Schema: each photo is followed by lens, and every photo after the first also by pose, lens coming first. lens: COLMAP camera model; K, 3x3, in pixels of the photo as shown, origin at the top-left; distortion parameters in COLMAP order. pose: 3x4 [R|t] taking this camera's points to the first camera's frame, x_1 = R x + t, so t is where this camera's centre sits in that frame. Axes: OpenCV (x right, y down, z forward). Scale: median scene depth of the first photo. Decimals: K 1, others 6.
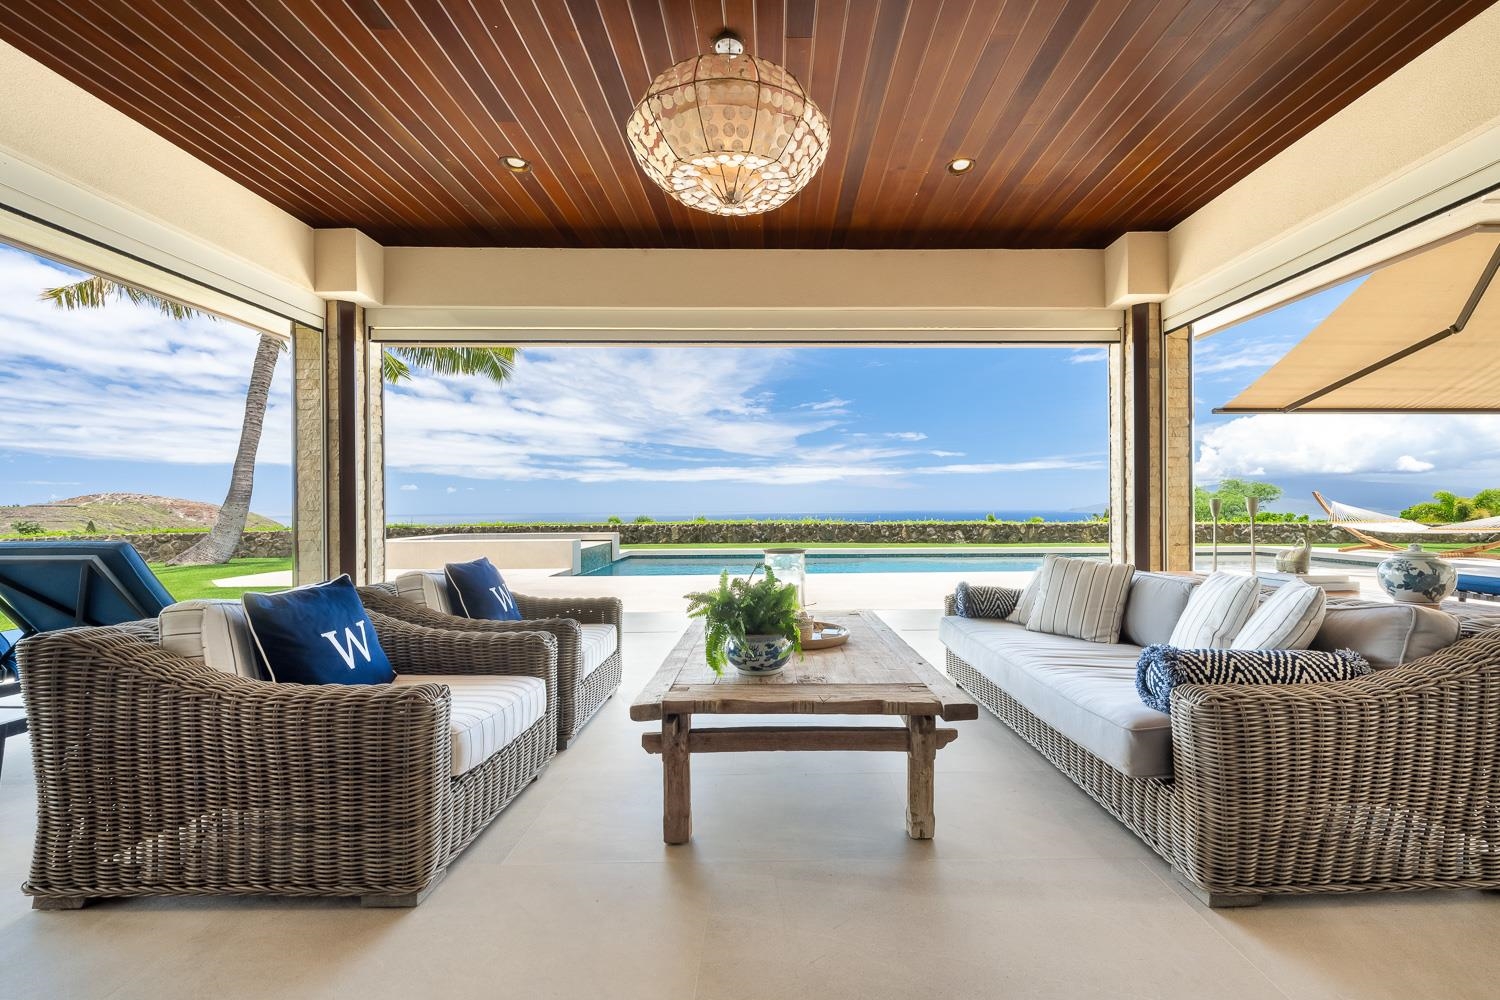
lens RADIAL K [[618.8, 0, 783.1], [0, 618.8, 506.5], [0, 0, 1]] dist [0.007151, 0.000054]
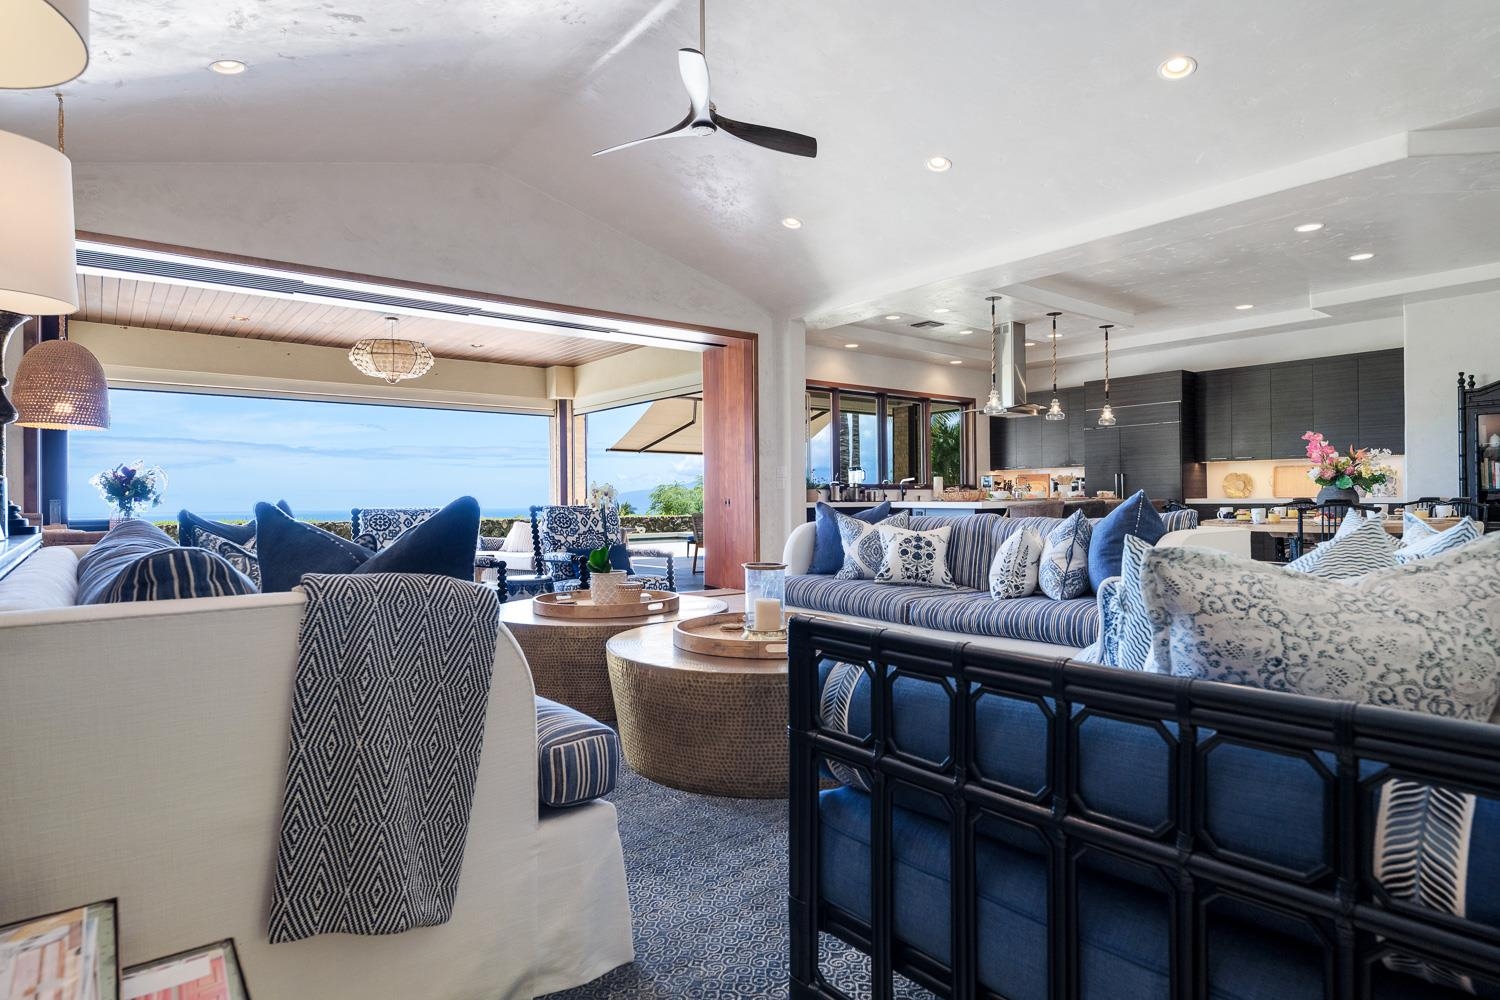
lens RADIAL K [[817.3, 0, 750.0], [0, 817.3, 500.0], [0, 0, 1]] dist [-0.002094, 0.000221]
pose [[0.789201, -0.001310, 0.614134, -0.159509], [0.004044, 0.999987, -0.003064, 0.000816], [-0.614122, 0.004902, 0.789196, -0.409815]]
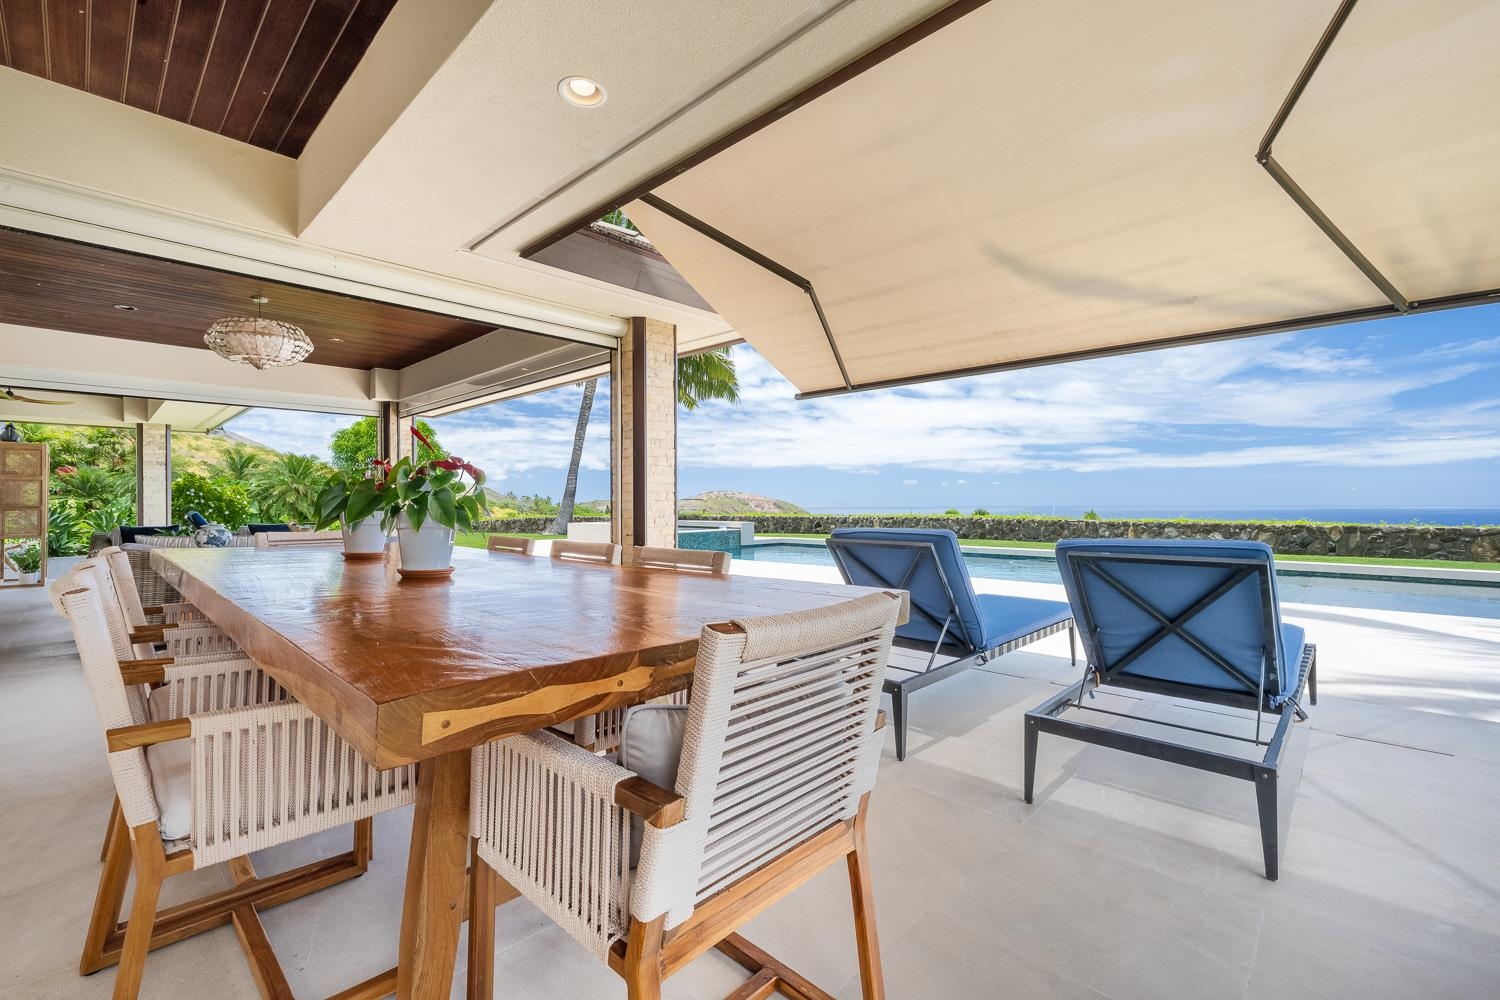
lens RADIAL K [[642.8, 0, 750.0], [0, 642.8, 500.0], [0, 0, 1]] dist [0.010584, 0.000244]
pose [[0.709782, -0.001108, -0.704420, 0.468068], [0.001630, 0.999999, 0.000069, -0.000144], [0.704419, -0.001197, 0.709783, 0.093759]]
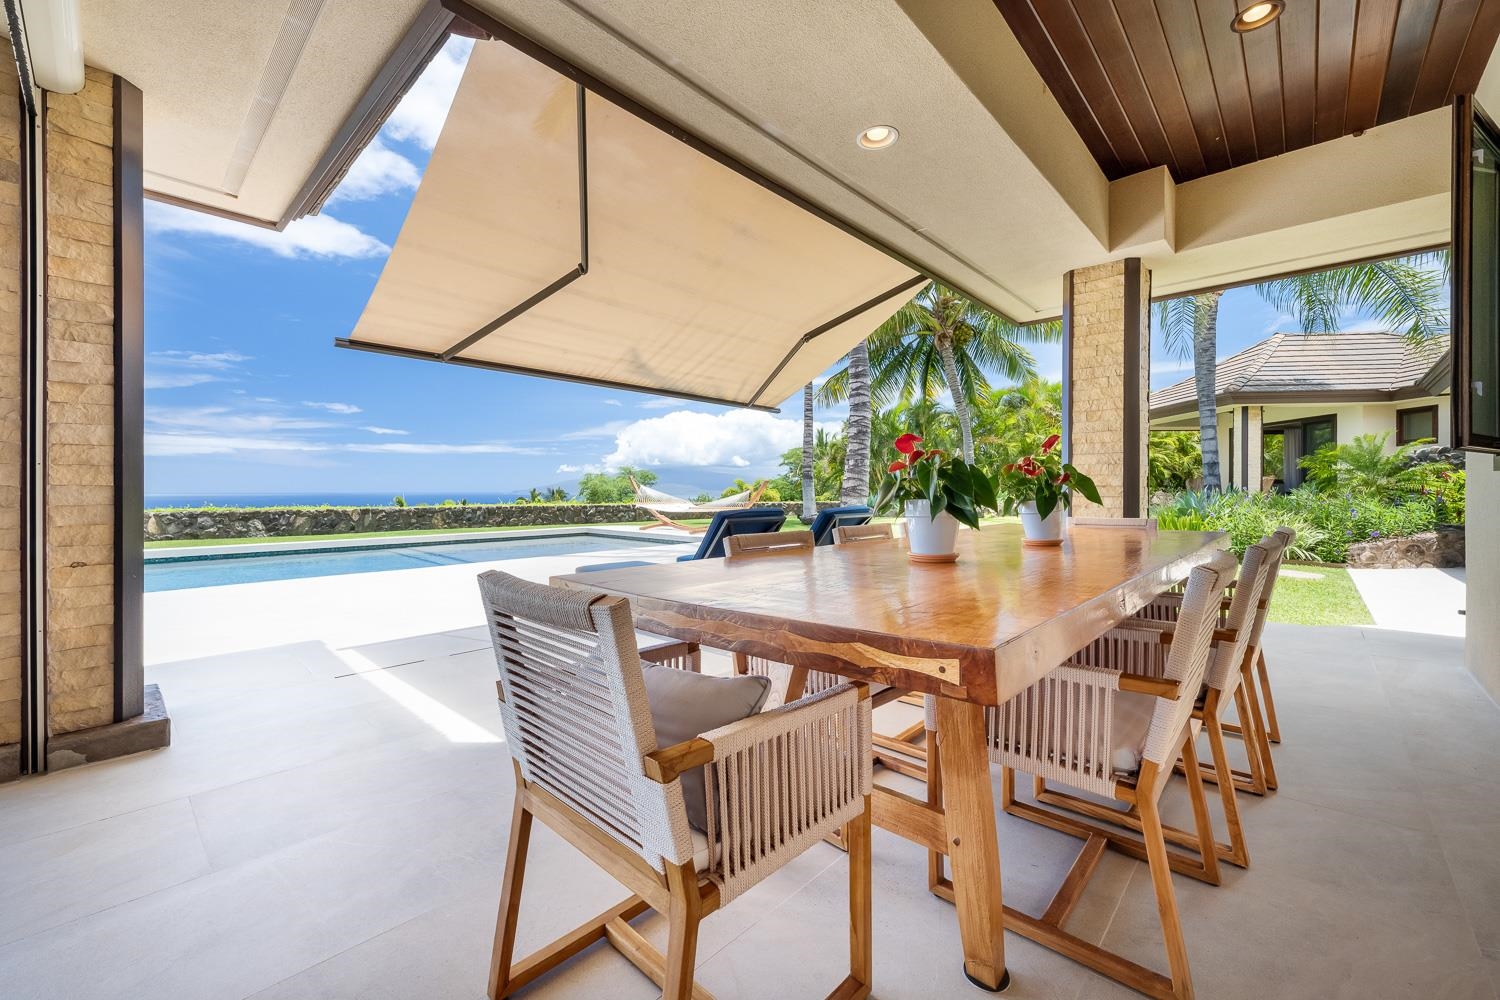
lens RADIAL K [[602.5, 0, 750.0], [0, 602.5, 500.0], [0, 0, 1]] dist [0.002329, 0.000079]
pose [[0.687153, -0.008713, 0.726461, 0.181439], [-0.004987, 0.999848, 0.016710, 0.000070], [-0.726496, -0.015105, 0.687005, 0.081979]]
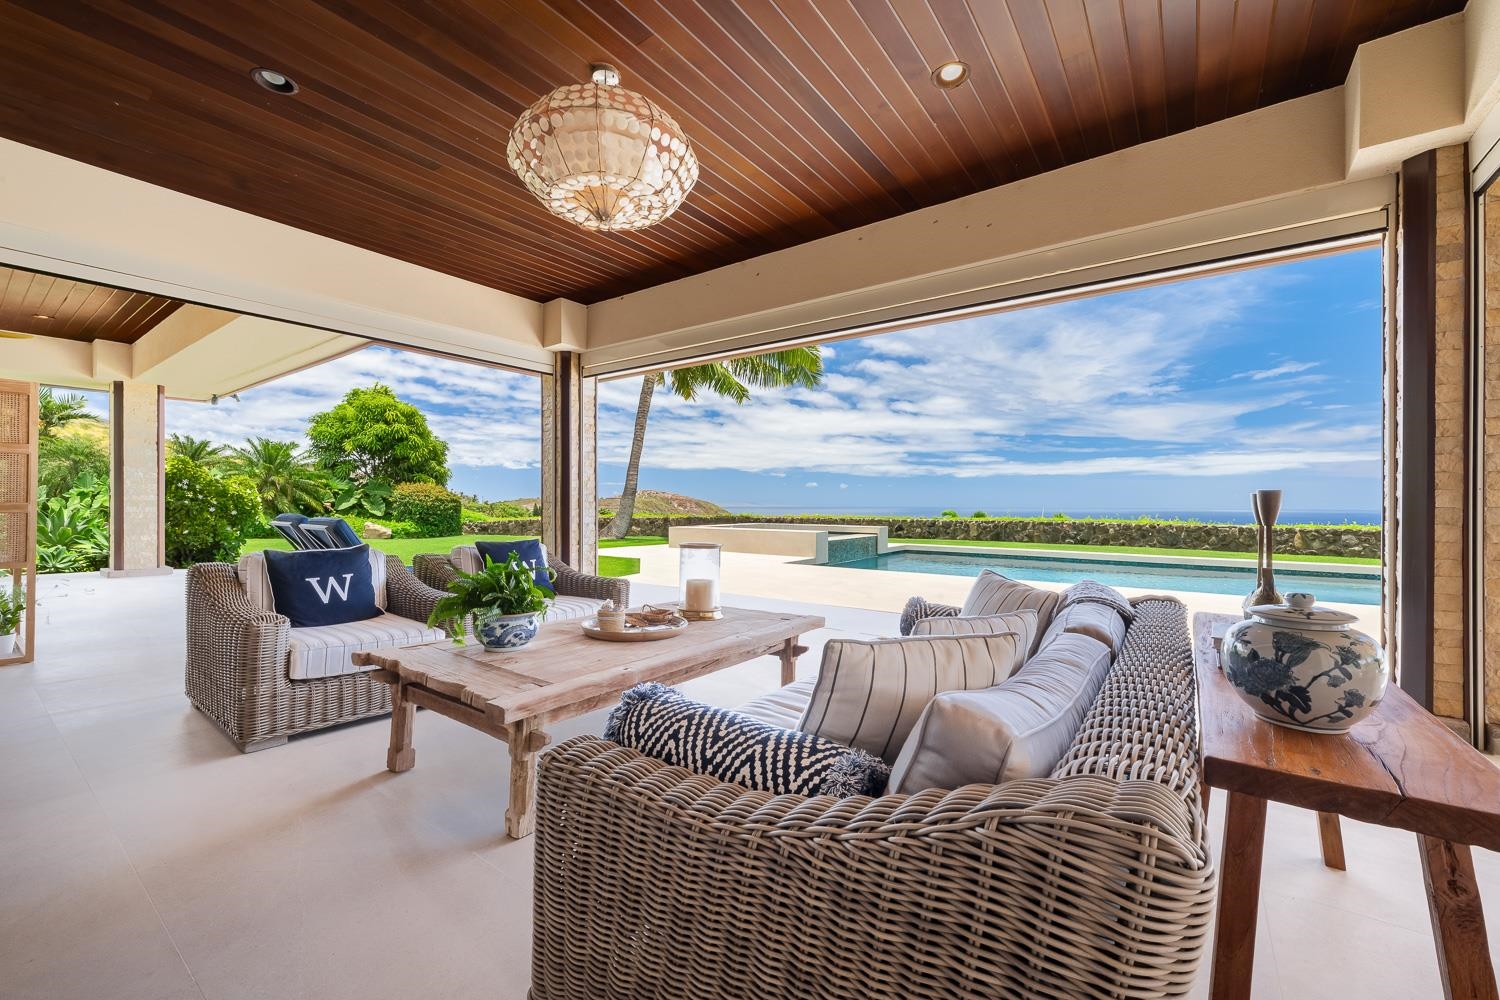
lens RADIAL K [[602.5, 0, 750.0], [0, 602.5, 500.0], [0, 0, 1]] dist [0.002329, 0.000079]
pose [[0.795964, 0.006119, -0.605313, 0.123229], [-0.007370, 0.999973, 0.000417, -0.000577], [0.605299, 0.004129, 0.795988, 0.051662]]
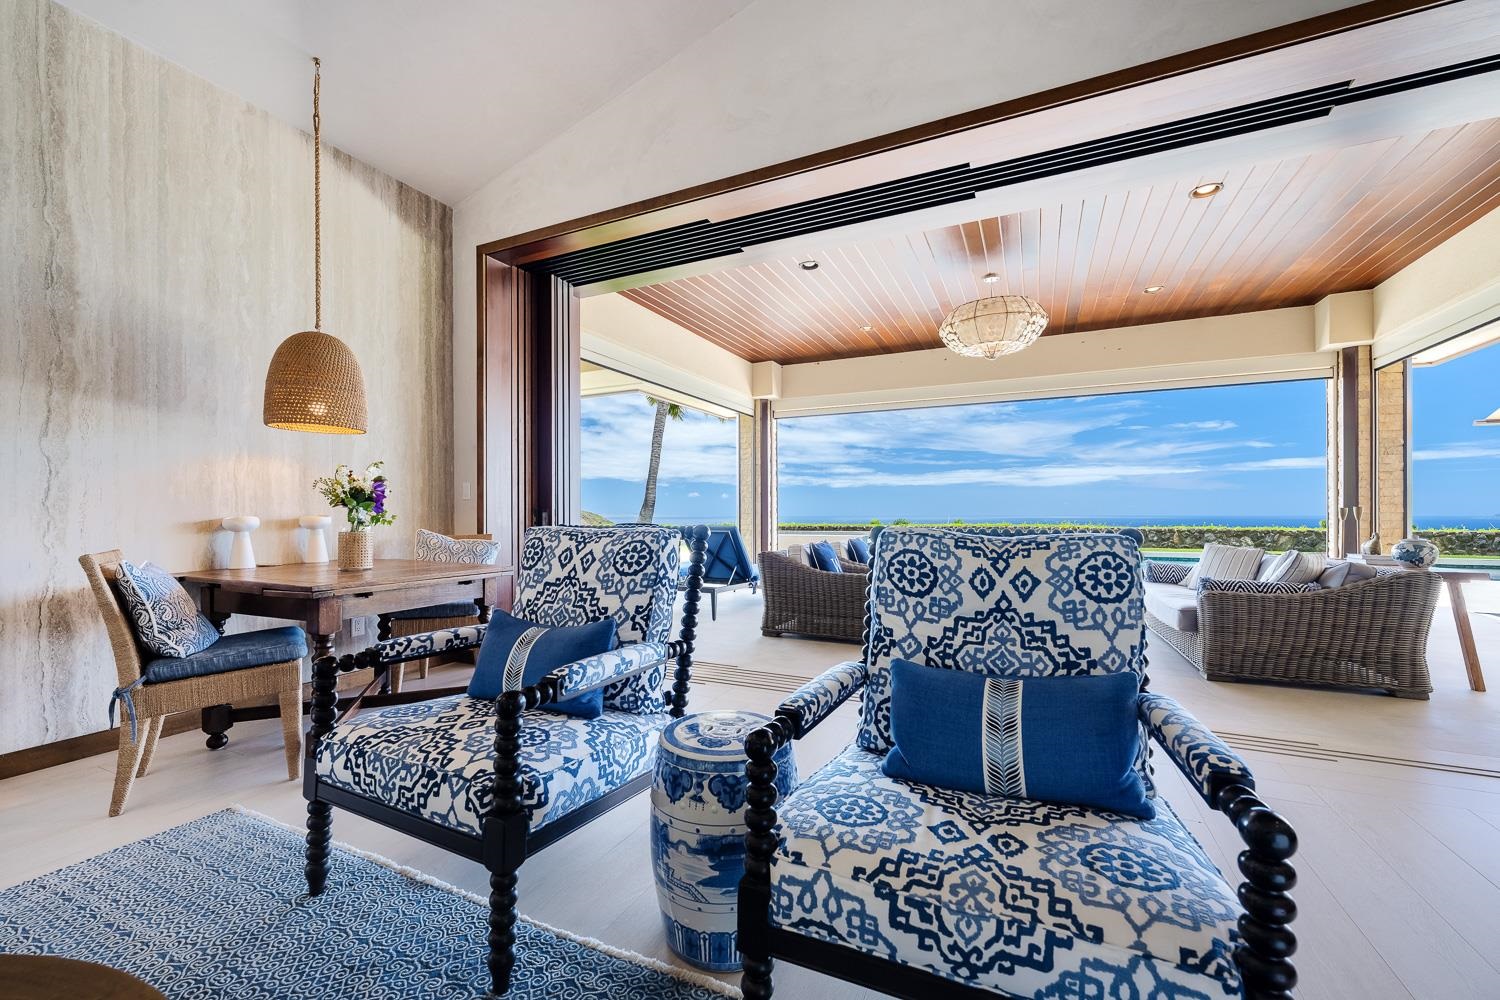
lens RADIAL K [[602.6, 0, 745.3], [0, 602.6, 513.2], [0, 0, 1]] dist [-0.001327, 0.000077]
pose [[0.894931, 0.003421, -0.446191, 0.011389], [-0.001162, 0.999985, 0.005335, -0.001080], [0.446203, -0.004256, 0.894922, -0.173236]]
